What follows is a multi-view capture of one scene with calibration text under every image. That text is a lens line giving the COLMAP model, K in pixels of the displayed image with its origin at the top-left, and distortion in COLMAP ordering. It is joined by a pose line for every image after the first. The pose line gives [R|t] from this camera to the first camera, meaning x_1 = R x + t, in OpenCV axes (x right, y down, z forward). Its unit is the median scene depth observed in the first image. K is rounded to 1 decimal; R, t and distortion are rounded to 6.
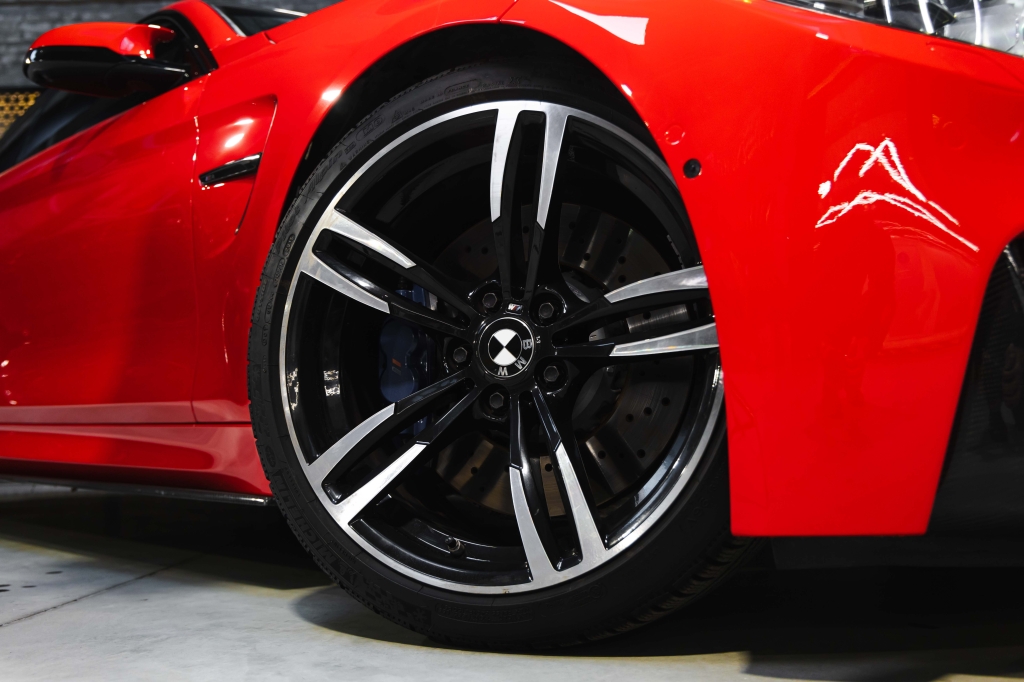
lens RADIAL K [[1036.9, 0, 512.0], [0, 1036.9, 341.0], [0, 0, 1]] dist [0.006323, 0.003785]
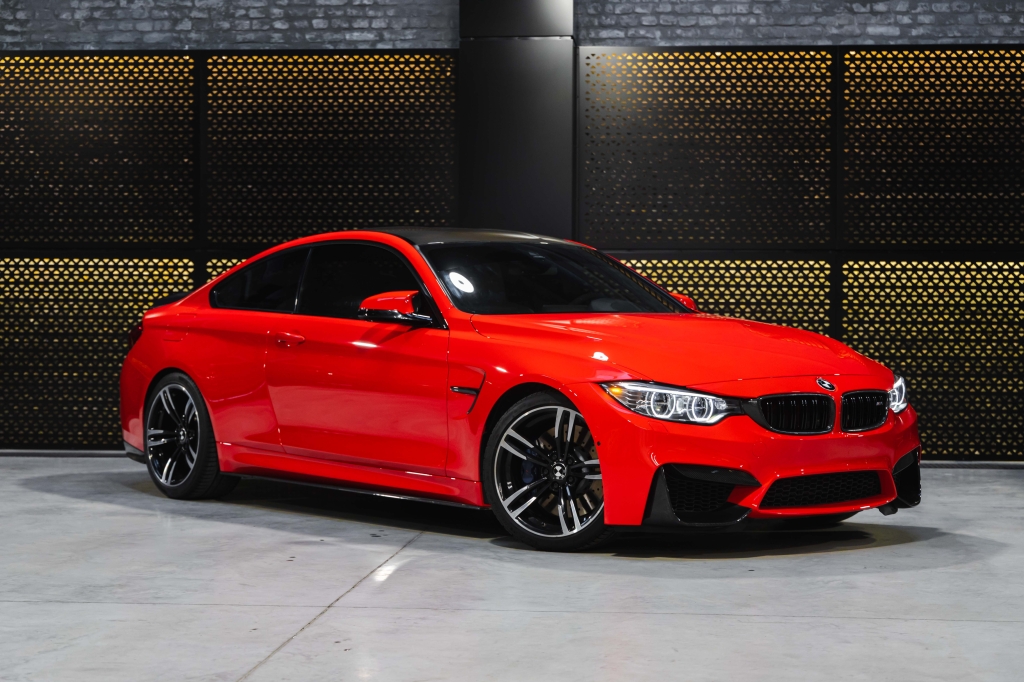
lens RADIAL K [[2054.7, 0, 512.0], [0, 2054.7, 341.0], [0, 0, 1]] dist [0.066075, 0.063110]
pose [[0.998298, 0.023348, -0.053446, 0.205399], [-0.017307, 0.993688, 0.110836, -1.243651], [0.055697, -0.109723, 0.992401, -6.110189]]
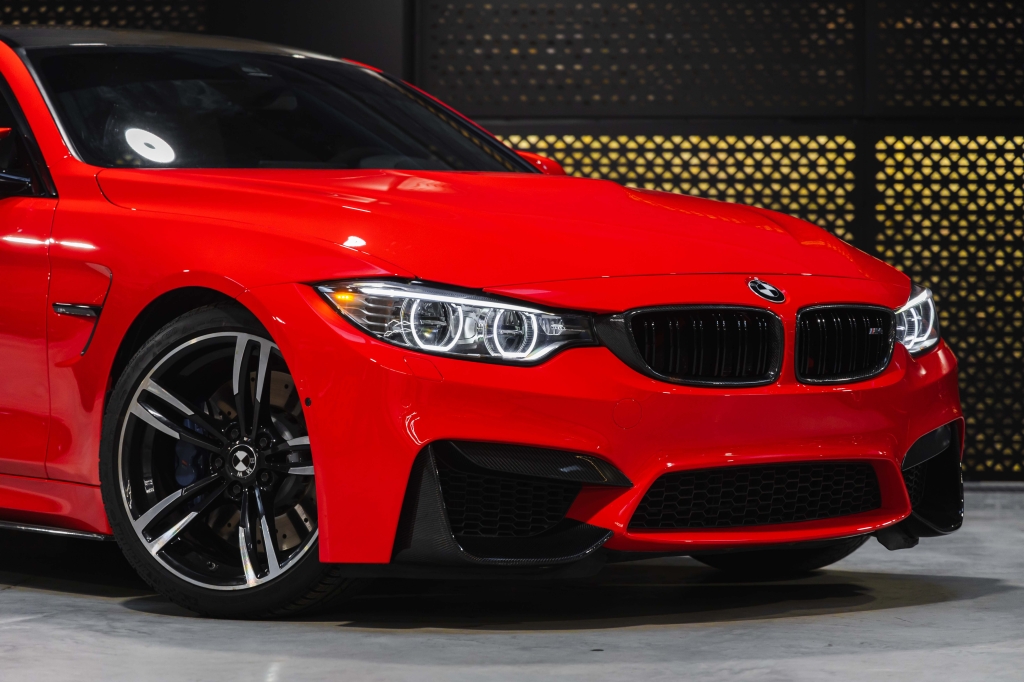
lens RADIAL K [[3030.0, 0, 512.0], [0, 3030.0, 341.0], [0, 0, 1]] dist [0.101509, 0.038409]
pose [[0.998829, 0.021710, -0.043243, 0.704933], [-0.017079, 0.994355, 0.104720, -0.781516], [0.045272, -0.103858, 0.993561, -4.329786]]
